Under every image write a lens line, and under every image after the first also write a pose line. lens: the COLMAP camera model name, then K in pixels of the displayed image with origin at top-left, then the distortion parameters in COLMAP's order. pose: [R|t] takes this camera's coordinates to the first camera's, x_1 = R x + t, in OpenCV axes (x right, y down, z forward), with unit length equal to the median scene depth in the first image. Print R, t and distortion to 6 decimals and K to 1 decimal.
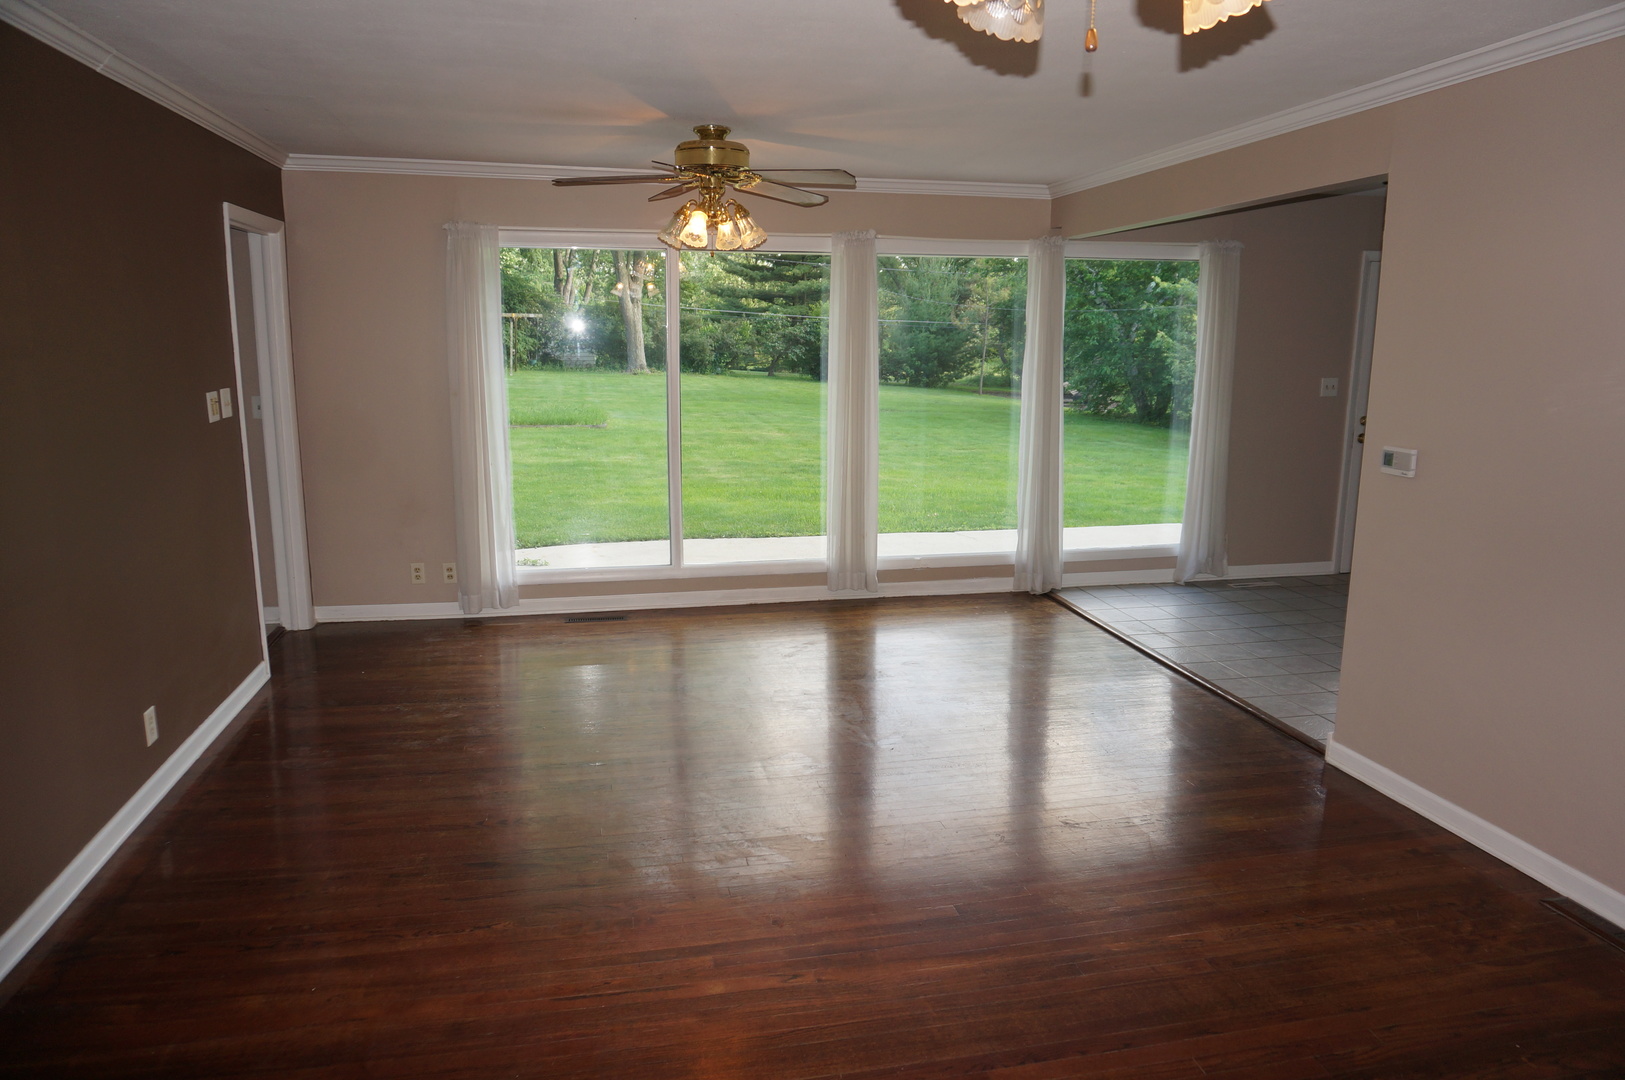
lens RADIAL K [[1089.0, 0, 811.7], [0, 1089.0, 539.7], [0, 0, 1]] dist [-0.036318, 0.029740]
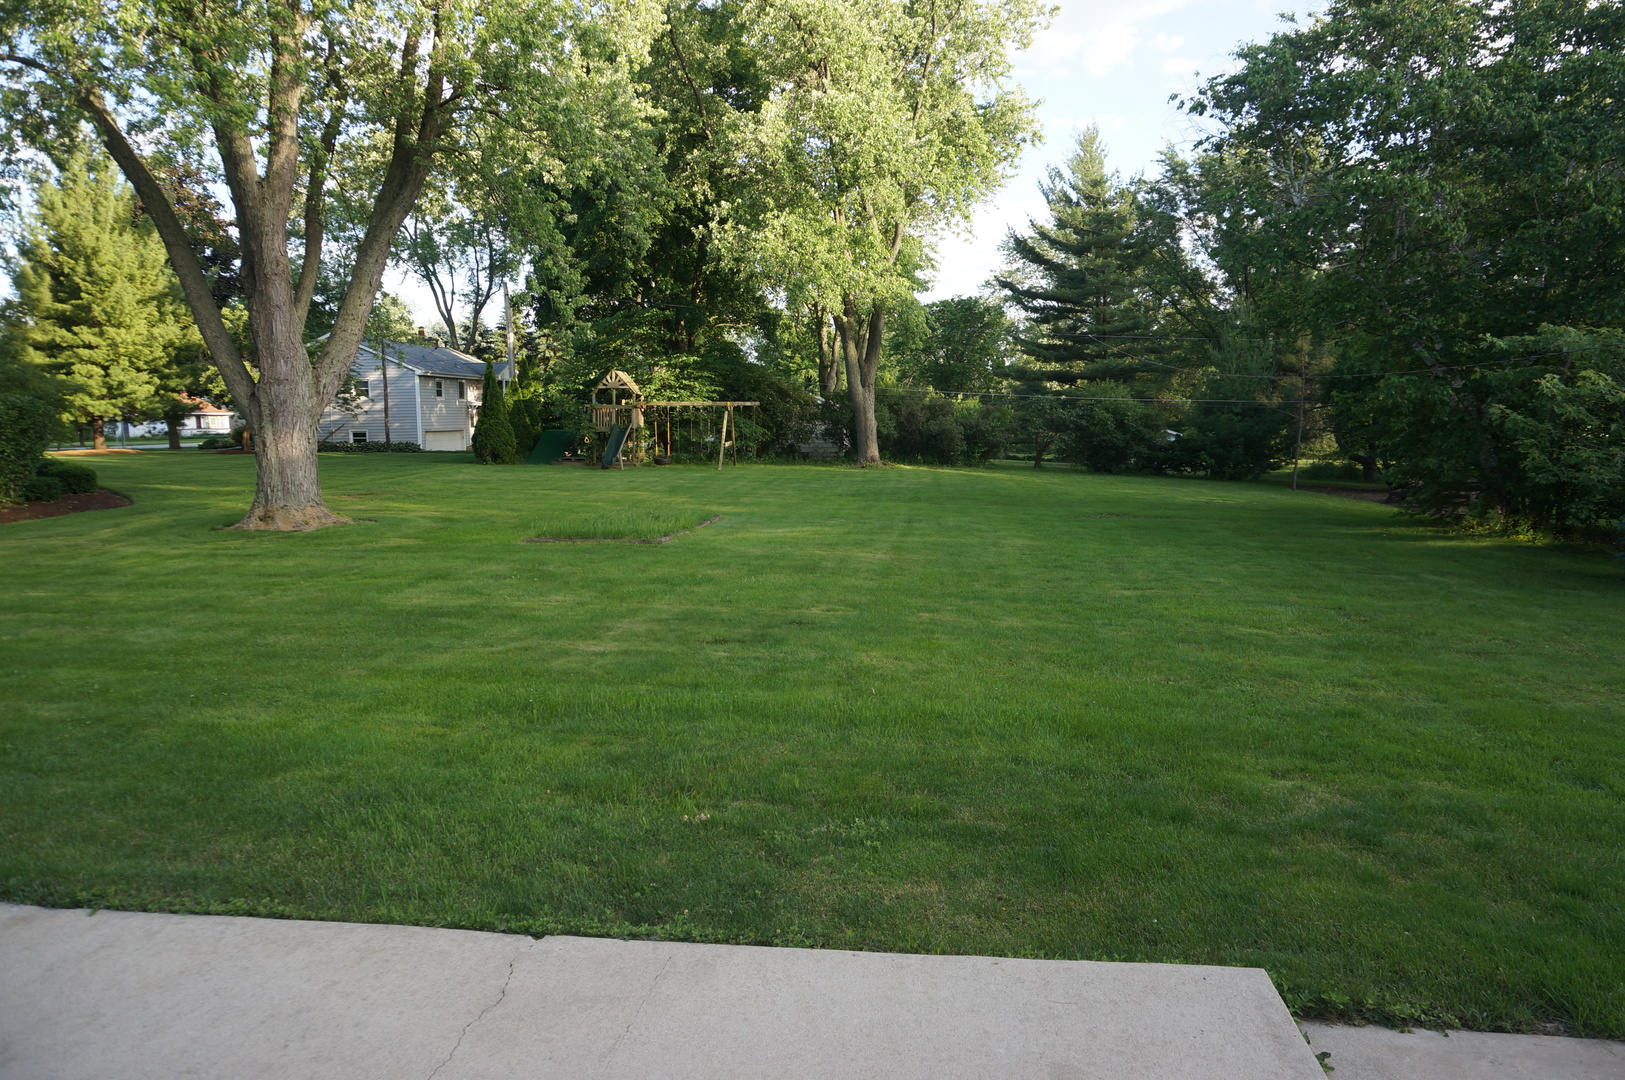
lens RADIAL K [[1089.0, 0, 815.0], [0, 1089.0, 540.8], [0, 0, 1]] dist [-0.036318, 0.029740]
pose [[0.945519, 0.015766, -0.325184, 0.079832], [-0.041198, 0.996592, -0.071470, -0.025949], [0.322949, 0.080973, 0.942946, 0.147695]]
